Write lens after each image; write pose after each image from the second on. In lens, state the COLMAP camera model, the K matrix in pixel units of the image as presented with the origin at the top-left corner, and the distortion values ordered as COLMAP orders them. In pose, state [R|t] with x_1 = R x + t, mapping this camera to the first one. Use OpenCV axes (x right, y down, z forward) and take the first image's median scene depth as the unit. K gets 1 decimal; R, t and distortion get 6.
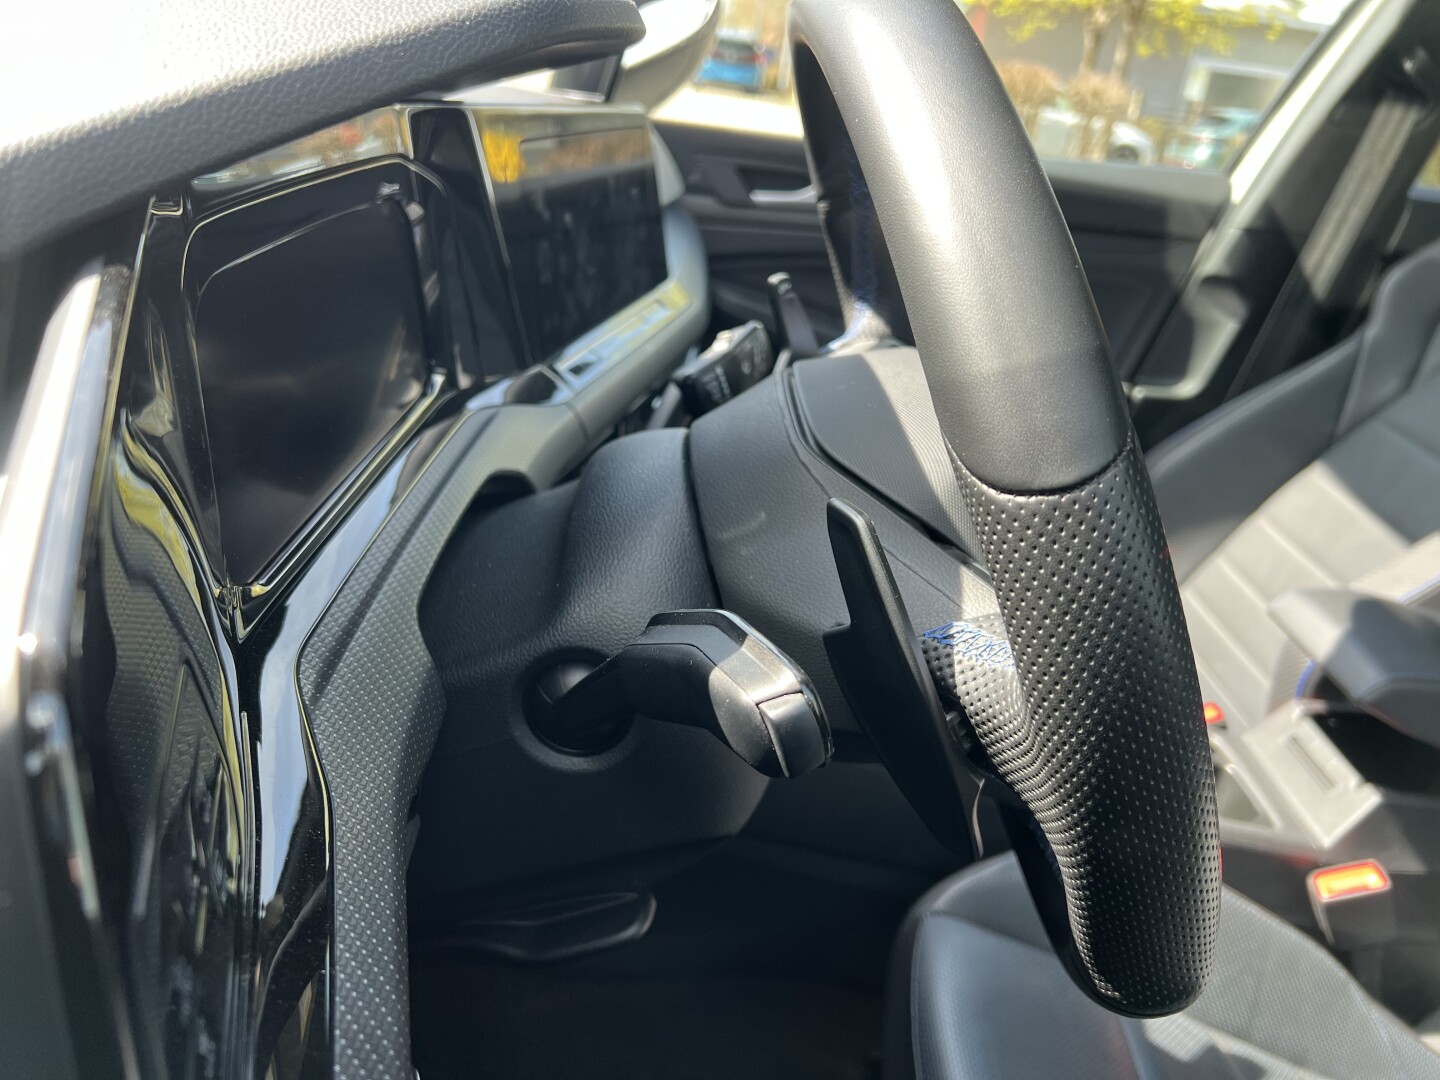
lens RADIAL K [[1105.7, 0, 692.9], [0, 1105.7, 539.9], [0, 0, 1]] dist [0.042538, -0.067372]
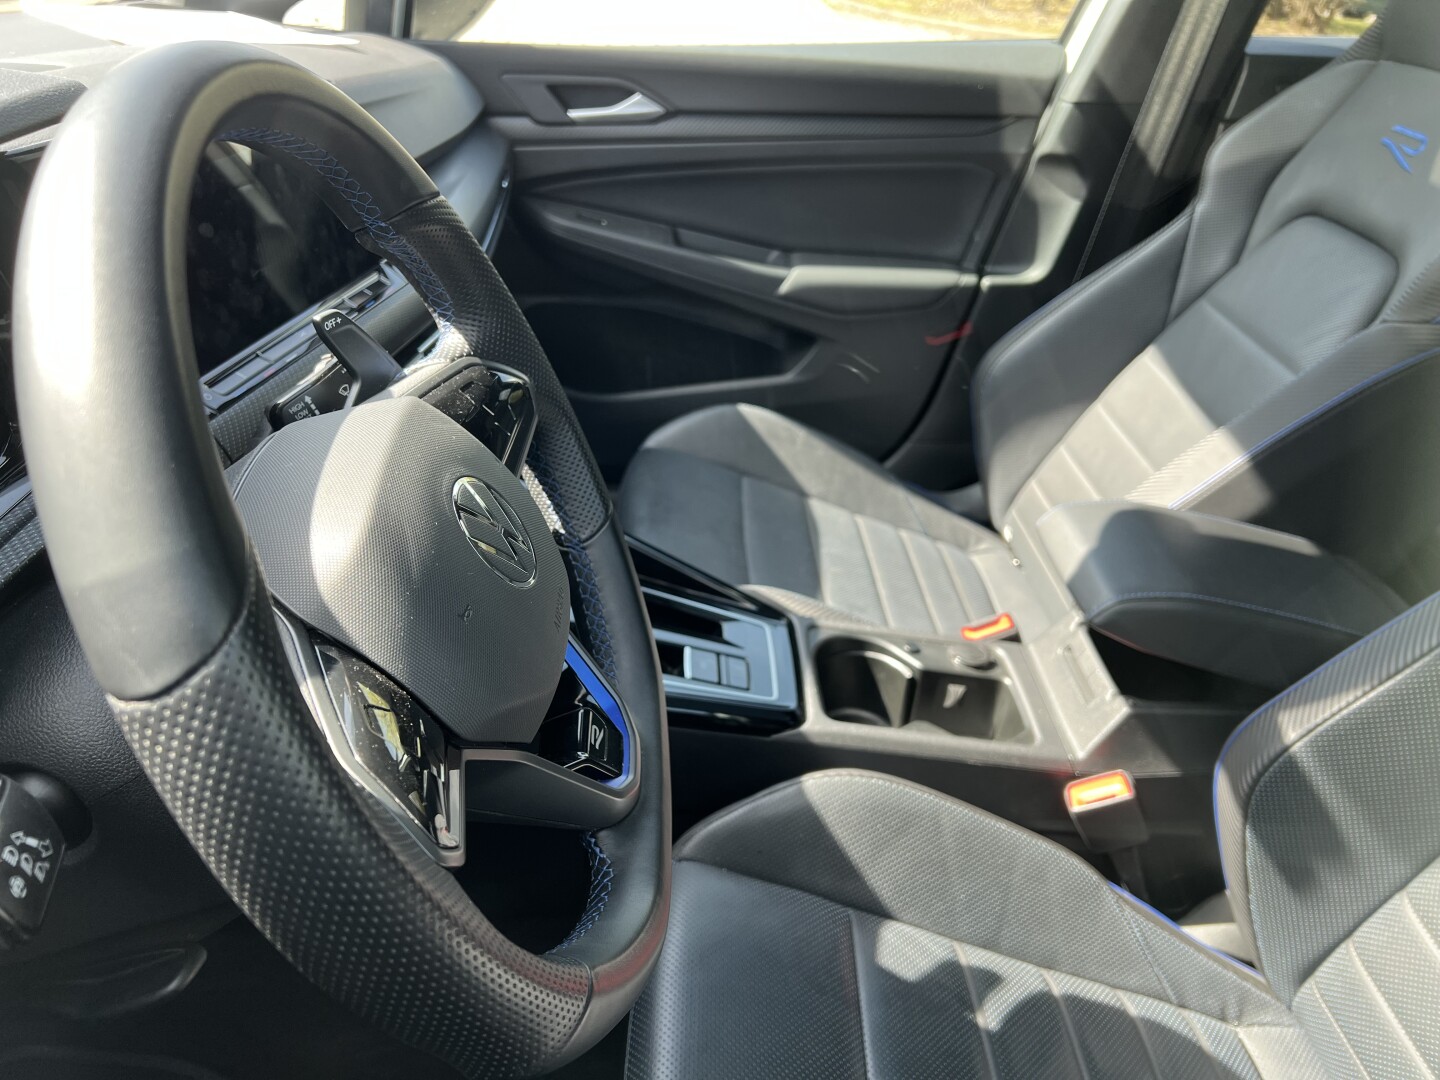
lens RADIAL K [[1105.7, 0, 692.9], [0, 1105.7, 539.9], [0, 0, 1]] dist [0.042538, -0.067372]
pose [[0.996049, -0.086604, -0.019633, 0.166060], [0.088299, 0.989390, 0.115374, -0.050946], [0.009433, -0.116652, 0.993128, -0.004104]]
